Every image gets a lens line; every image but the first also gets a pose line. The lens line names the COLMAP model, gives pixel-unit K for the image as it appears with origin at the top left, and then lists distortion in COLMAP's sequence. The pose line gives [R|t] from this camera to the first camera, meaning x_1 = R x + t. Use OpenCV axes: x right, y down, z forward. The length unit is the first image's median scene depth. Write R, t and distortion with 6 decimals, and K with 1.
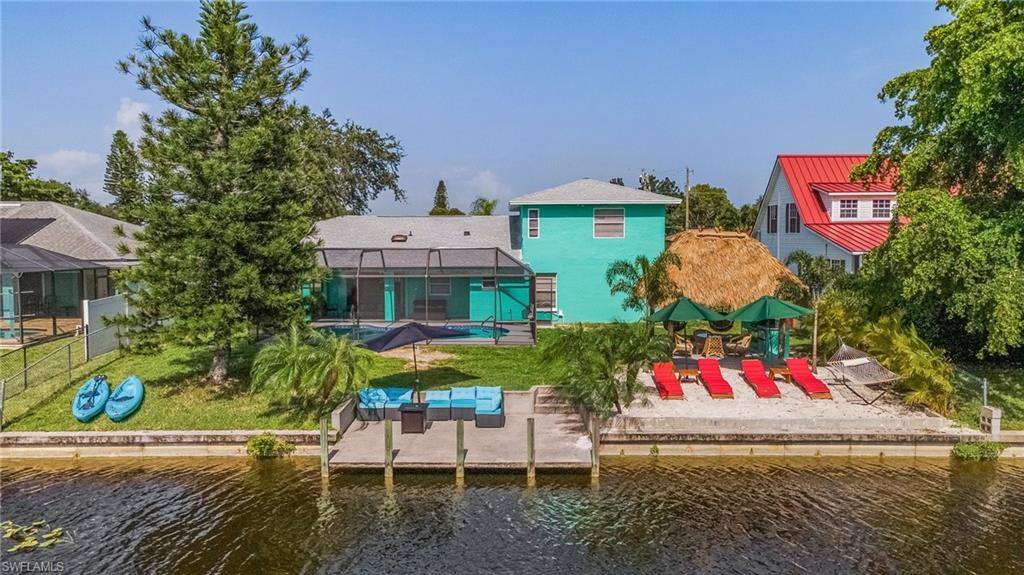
lens RADIAL K [[751.6, 0, 501.1], [0, 751.6, 288.1], [0, 0, 1]] dist [0.022082, 0.078614]
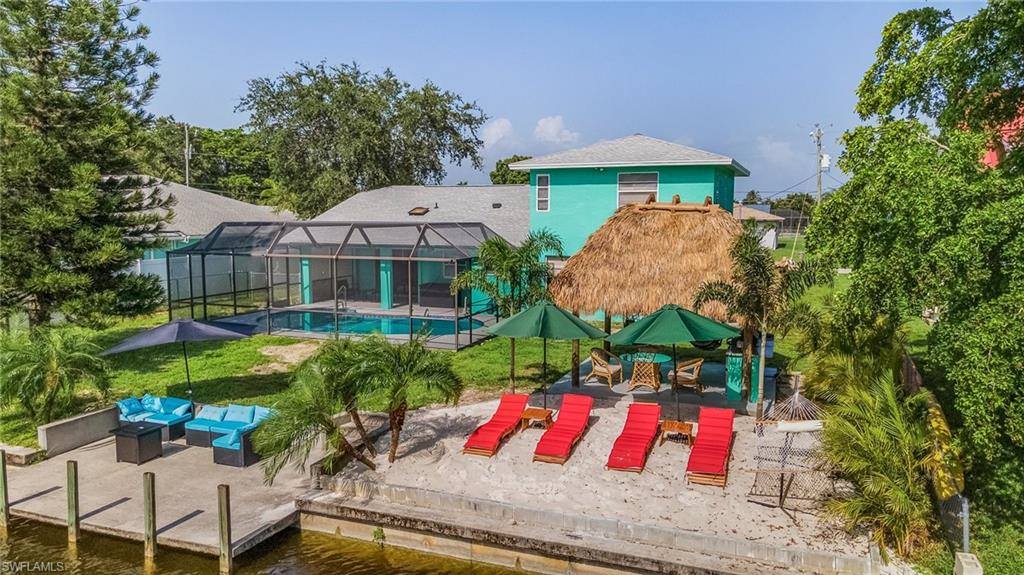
lens RADIAL K [[751.6, 0, 501.1], [0, 751.6, 288.1], [0, 0, 1]] dist [0.022082, 0.078614]
pose [[0.926334, 0.040955, -0.374470, 0.538214], [-0.027711, 0.998788, 0.040685, -0.029807], [0.375682, -0.027311, 0.926346, 0.435057]]
